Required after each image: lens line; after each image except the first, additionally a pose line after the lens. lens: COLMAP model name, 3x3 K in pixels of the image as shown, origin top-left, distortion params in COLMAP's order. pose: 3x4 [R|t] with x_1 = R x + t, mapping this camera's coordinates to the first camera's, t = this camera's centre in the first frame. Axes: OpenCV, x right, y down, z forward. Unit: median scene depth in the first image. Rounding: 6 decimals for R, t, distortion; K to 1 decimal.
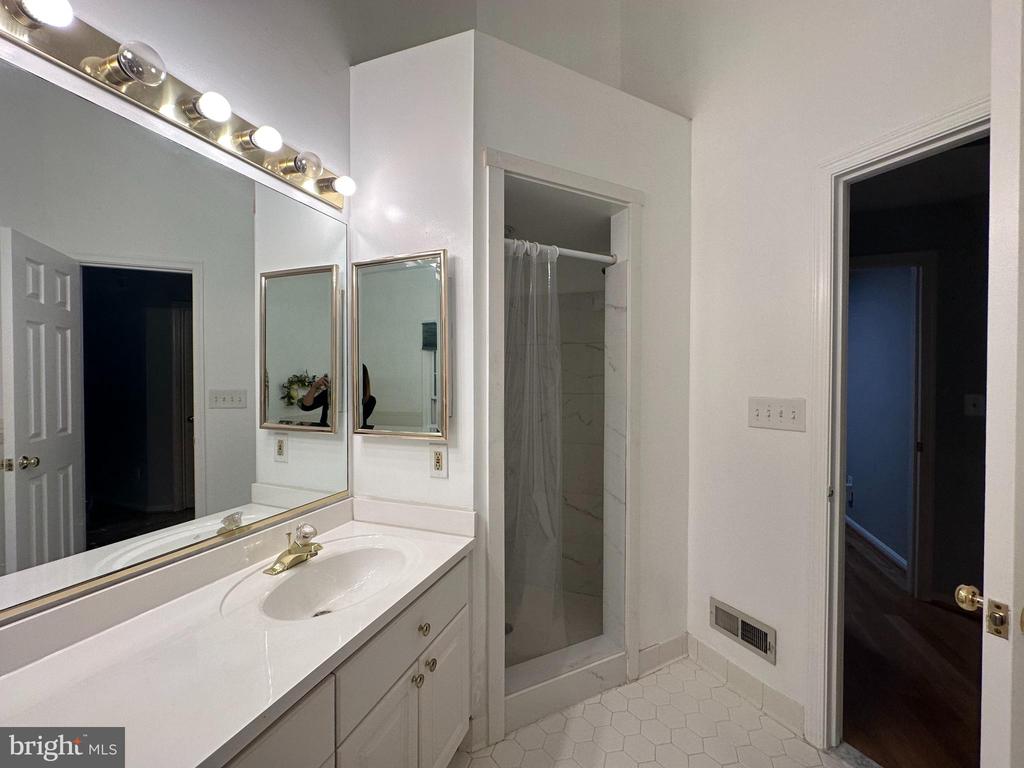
lens RADIAL K [[408.2, 0, 513.7], [0, 408.2, 384.6], [0, 0, 1]] dist [-0.004186, 0.000858]
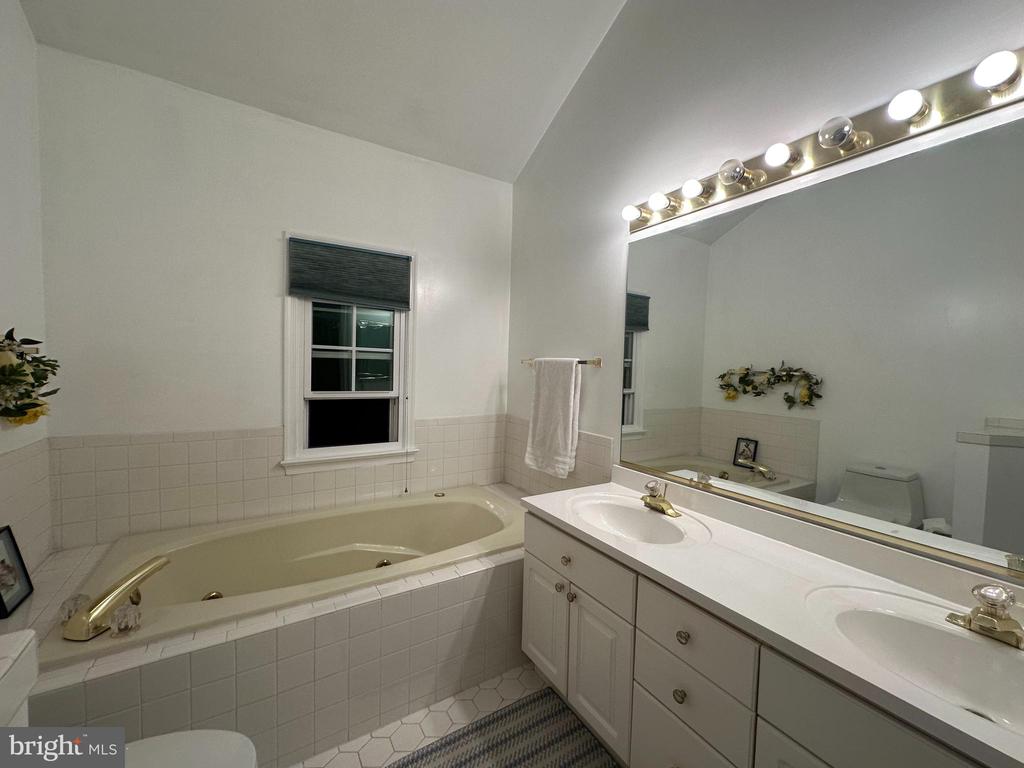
lens RADIAL K [[408.2, 0, 511.8], [0, 408.2, 383.5], [0, 0, 1]] dist [-0.004186, 0.000858]
pose [[0.799961, 0.045426, -0.598331, 0.253988], [-0.029964, 0.998911, 0.035776, -0.011147], [0.599304, -0.010691, 0.800450, 0.779638]]
